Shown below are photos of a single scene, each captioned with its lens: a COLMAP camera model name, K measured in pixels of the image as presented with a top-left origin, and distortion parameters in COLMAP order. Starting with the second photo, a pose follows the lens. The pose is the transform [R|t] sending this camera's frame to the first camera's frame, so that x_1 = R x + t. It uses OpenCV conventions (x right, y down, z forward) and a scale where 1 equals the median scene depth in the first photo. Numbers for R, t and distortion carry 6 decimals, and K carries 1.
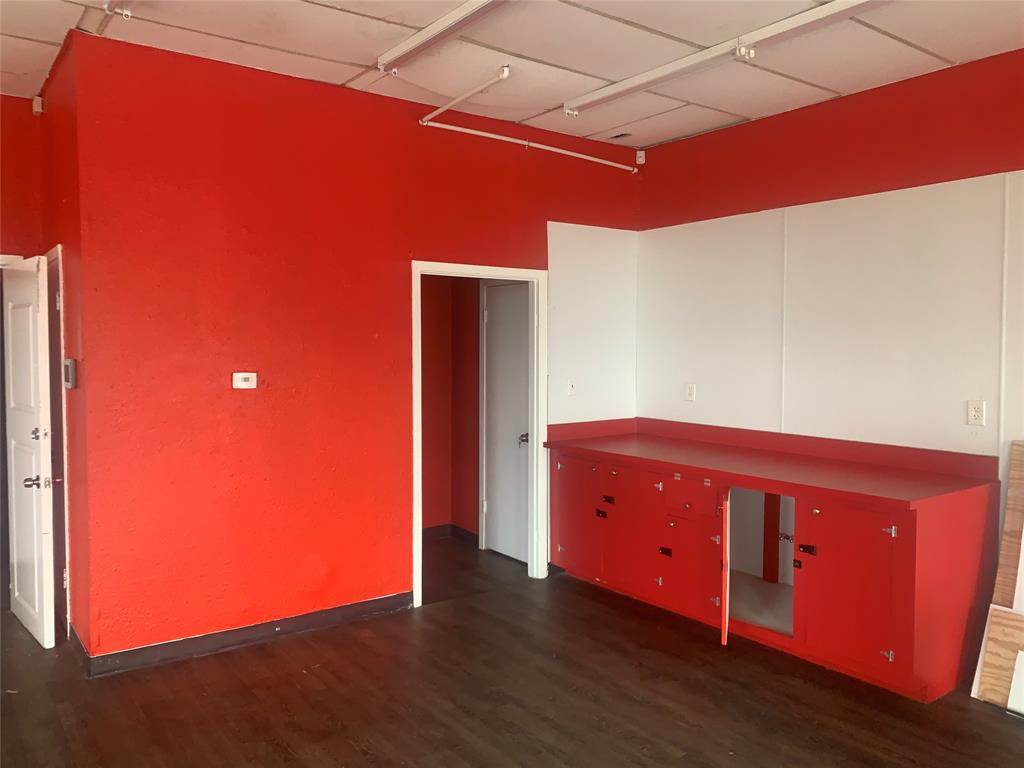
lens RADIAL K [[774.4, 0, 508.6], [0, 774.4, 386.0], [0, 0, 1]] dist [0.037348, -0.040534]
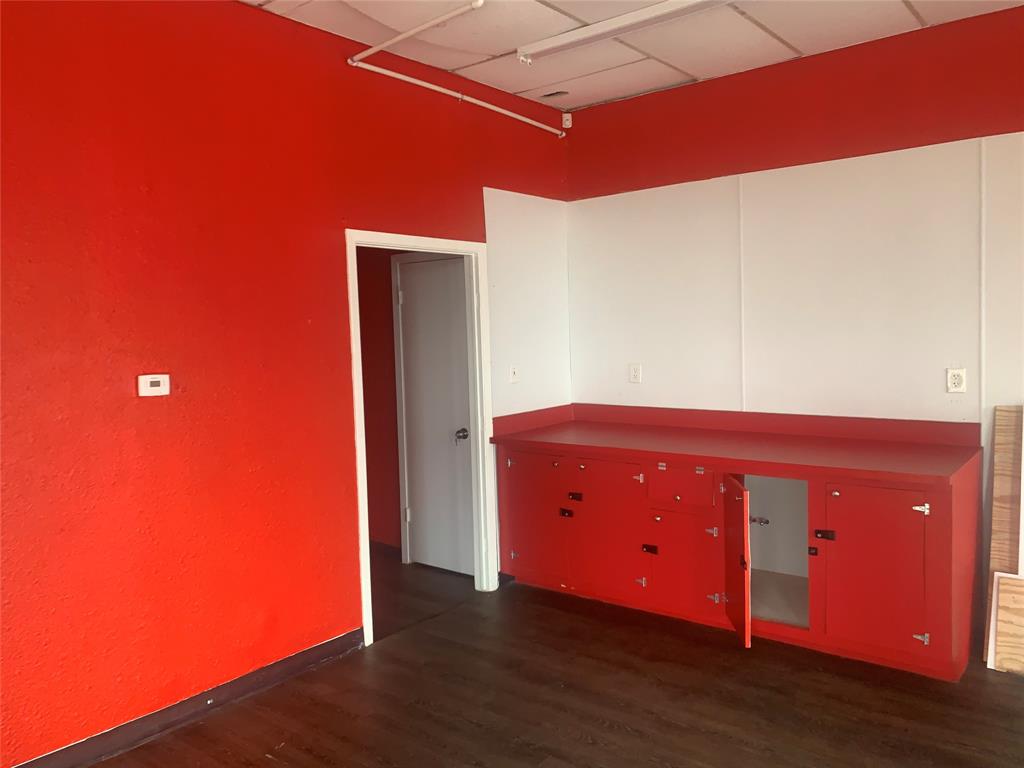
lens RADIAL K [[774.4, 0, 514.2], [0, 774.4, 380.1], [0, 0, 1]] dist [0.037348, -0.040534]
pose [[0.965931, -0.048875, 0.254141, -0.185400], [0.046201, 0.998796, 0.016485, -0.008050], [-0.254641, -0.004182, 0.967027, 0.169237]]
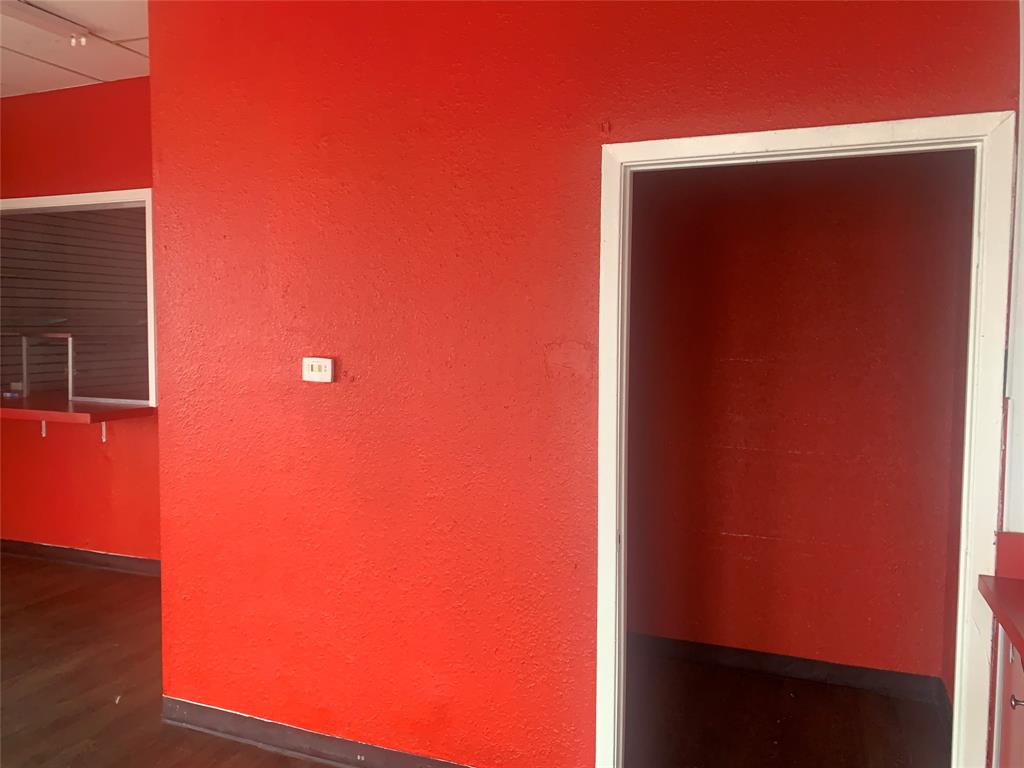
lens RADIAL K [[774.4, 0, 514.8], [0, 774.4, 375.8], [0, 0, 1]] dist [0.037348, -0.040534]
pose [[0.532686, 0.059414, -0.844225, 0.298065], [-0.050271, 0.997993, 0.038516, -0.034577], [0.844819, 0.021923, 0.534603, 0.756101]]
